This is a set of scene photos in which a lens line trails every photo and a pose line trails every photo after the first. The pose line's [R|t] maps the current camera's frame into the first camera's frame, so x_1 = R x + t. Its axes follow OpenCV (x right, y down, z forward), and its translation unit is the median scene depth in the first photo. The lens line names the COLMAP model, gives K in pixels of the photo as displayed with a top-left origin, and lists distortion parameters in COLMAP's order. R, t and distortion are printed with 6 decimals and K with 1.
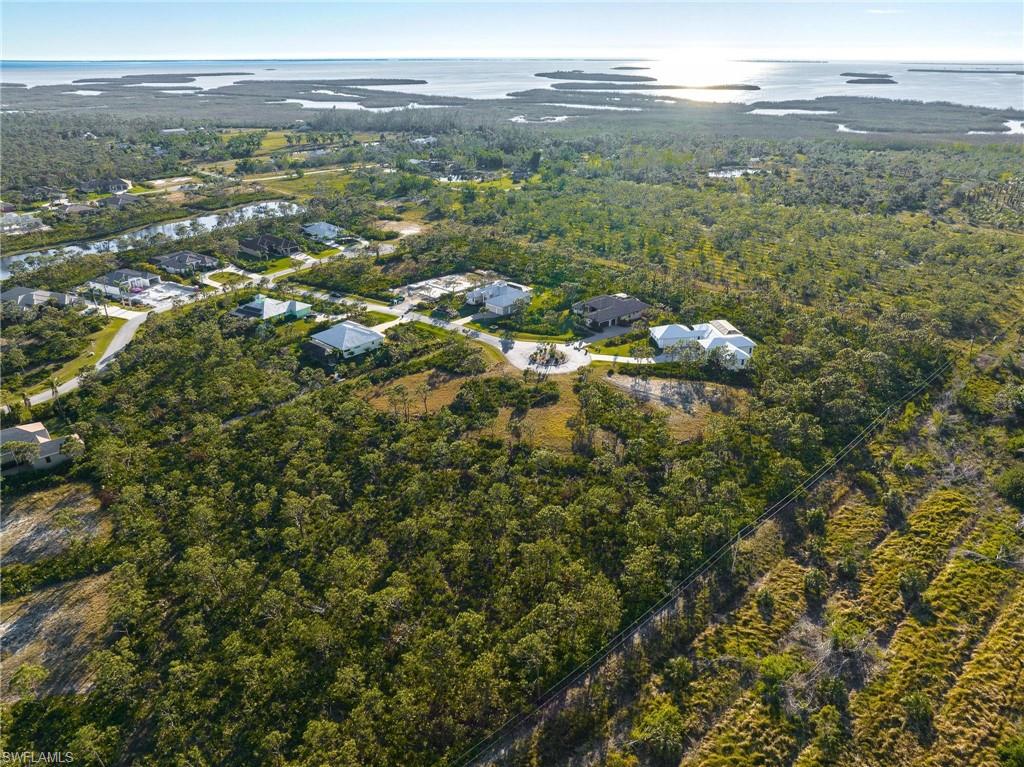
lens RADIAL K [[737.7, 0, 535.2], [0, 737.7, 385.8], [0, 0, 1]] dist [-0.029145, 0.006594]
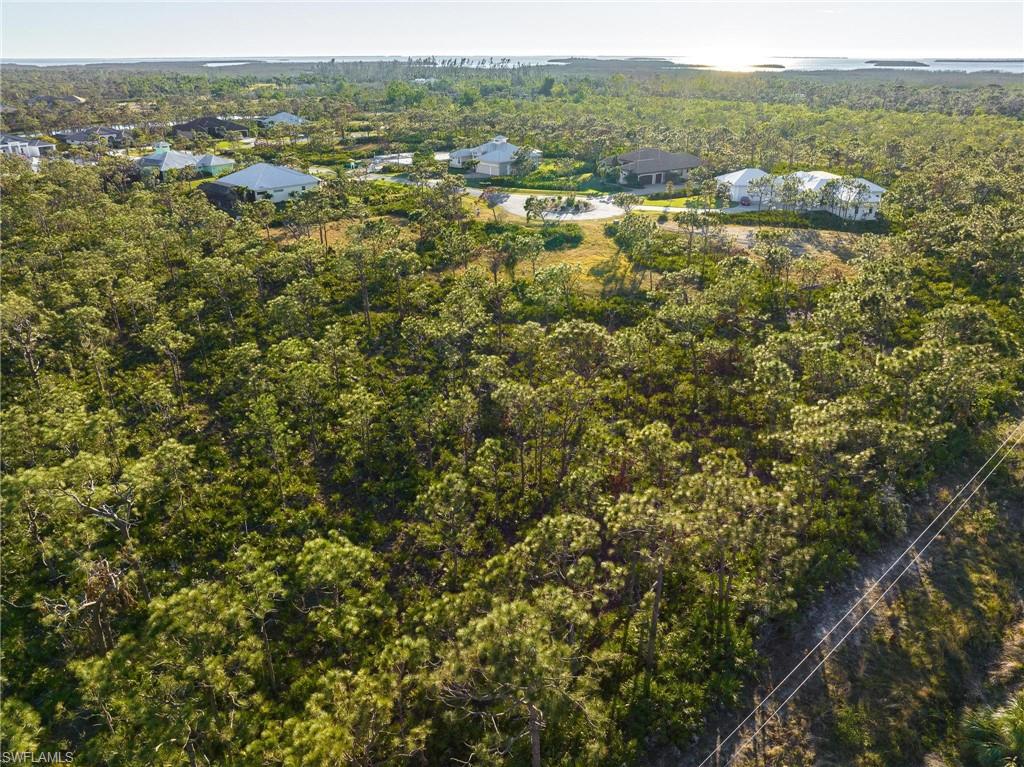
lens RADIAL K [[743.3, 0, 512.0], [0, 743.3, 383.5], [0, 0, 1]] dist [-0.040833, 0.024141]
pose [[0.998986, 0.019671, -0.040499, 0.001536], [-0.019623, 0.999806, 0.001589, 0.120926], [0.040523, -0.000792, 0.999178, 0.344527]]
